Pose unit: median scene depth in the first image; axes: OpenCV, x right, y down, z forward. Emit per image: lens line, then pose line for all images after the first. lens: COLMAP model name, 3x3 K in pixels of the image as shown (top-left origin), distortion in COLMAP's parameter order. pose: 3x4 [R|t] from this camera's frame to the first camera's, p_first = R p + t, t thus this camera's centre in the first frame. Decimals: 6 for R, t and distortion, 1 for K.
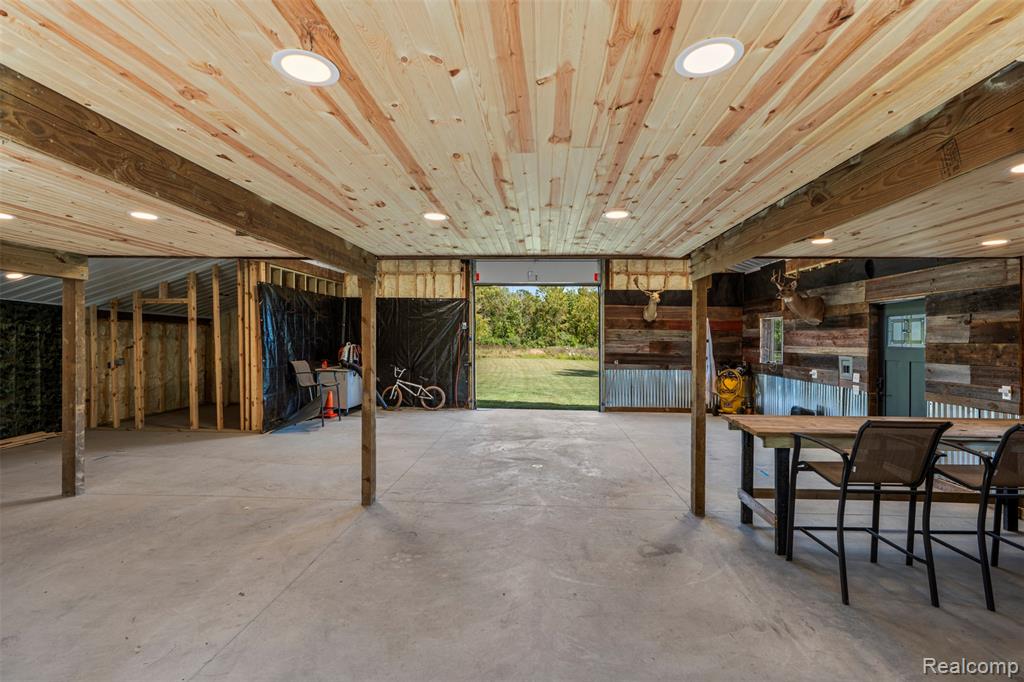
lens RADIAL K [[472.3, 0, 512.9], [0, 472.3, 343.6], [0, 0, 1]] dist [0.000203, 0.000035]
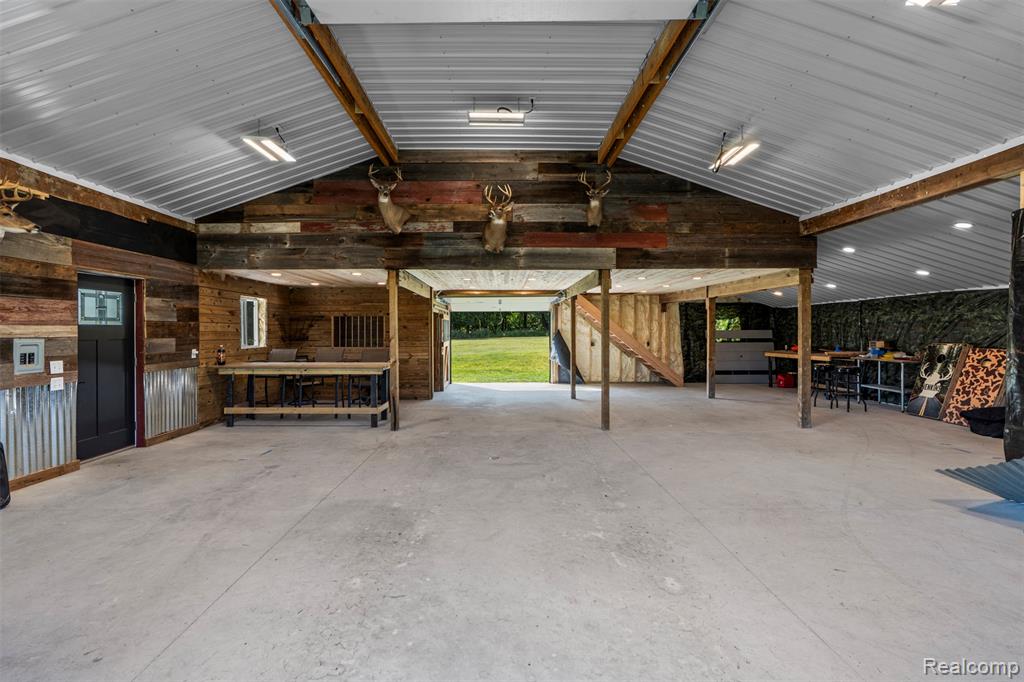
lens RADIAL K [[472.3, 0, 511.5], [0, 472.3, 338.7], [0, 0, 1]] dist [0.000203, 0.000035]
pose [[-0.997689, -0.001664, -0.067933, 0.082182], [-0.003494, 0.999634, 0.026831, 0.007205], [0.067863, 0.027007, -0.997329, 1.943211]]
